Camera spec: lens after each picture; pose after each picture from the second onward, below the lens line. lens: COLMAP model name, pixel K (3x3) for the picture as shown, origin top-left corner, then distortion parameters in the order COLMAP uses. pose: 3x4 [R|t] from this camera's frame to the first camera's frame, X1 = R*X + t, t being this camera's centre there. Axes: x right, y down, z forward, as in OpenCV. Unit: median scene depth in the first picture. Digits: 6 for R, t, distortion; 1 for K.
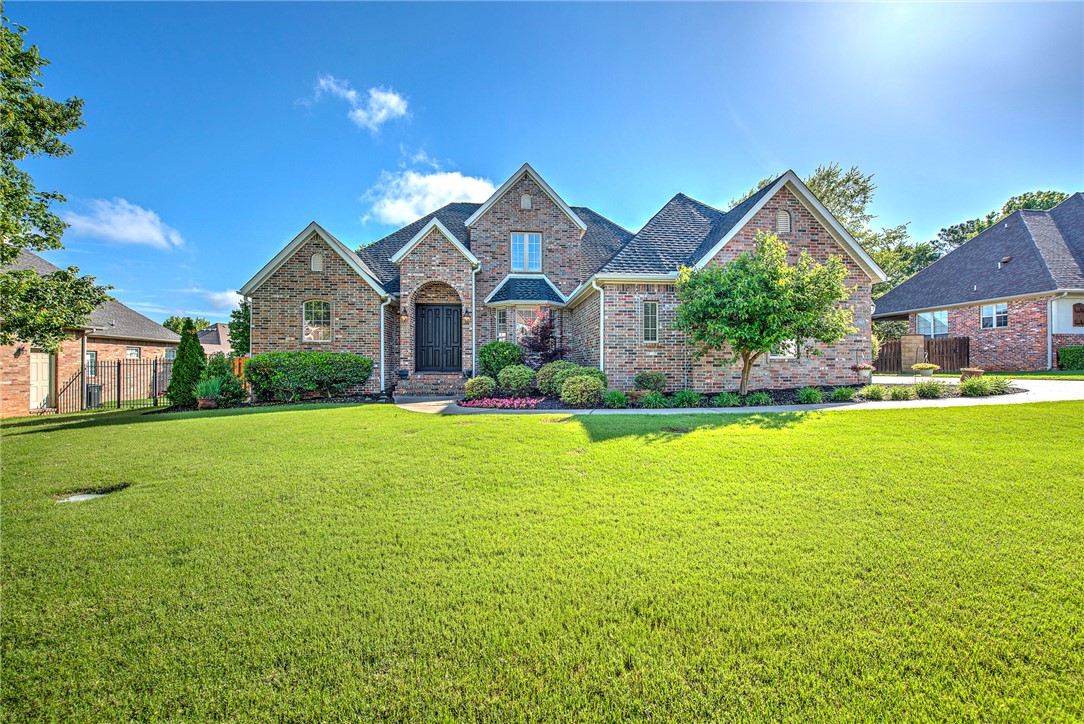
lens RADIAL K [[437.4, 0, 543.8], [0, 437.4, 362.2], [0, 0, 1]] dist [-0.001711, -0.000493]
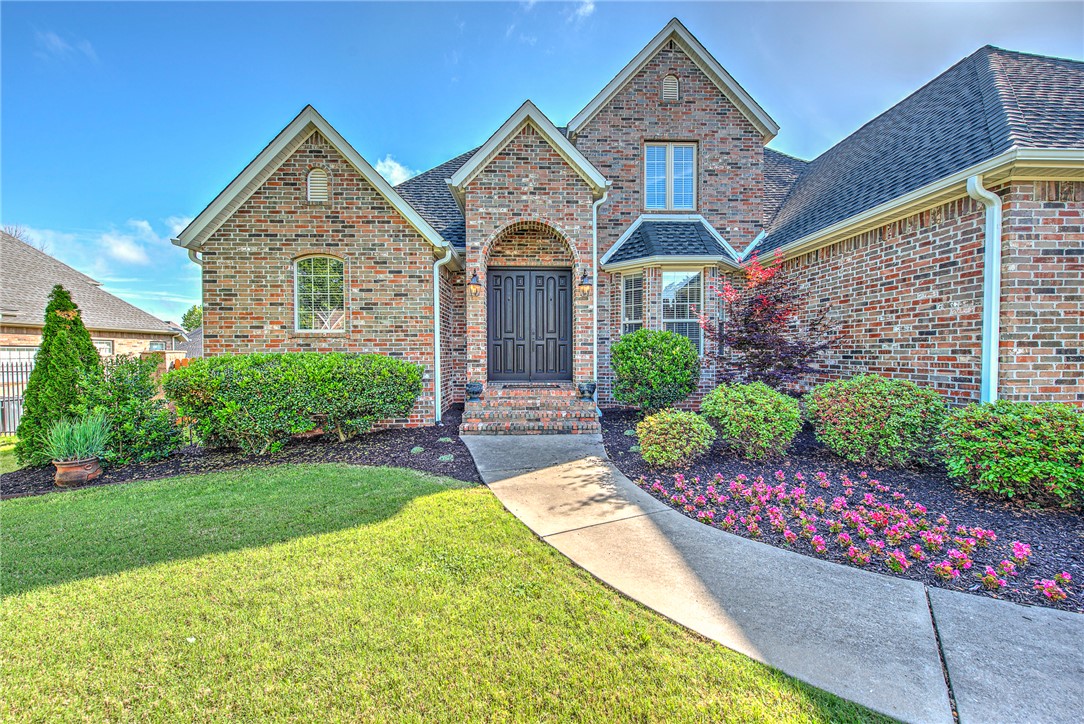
lens RADIAL K [[437.4, 0, 542.2], [0, 437.4, 361.4], [0, 0, 1]] dist [-0.001711, -0.000493]
pose [[0.998078, -0.002428, -0.061919, -0.195307], [0.004142, 0.999611, 0.027568, -0.023378], [0.061828, -0.027772, 0.997700, 0.441623]]
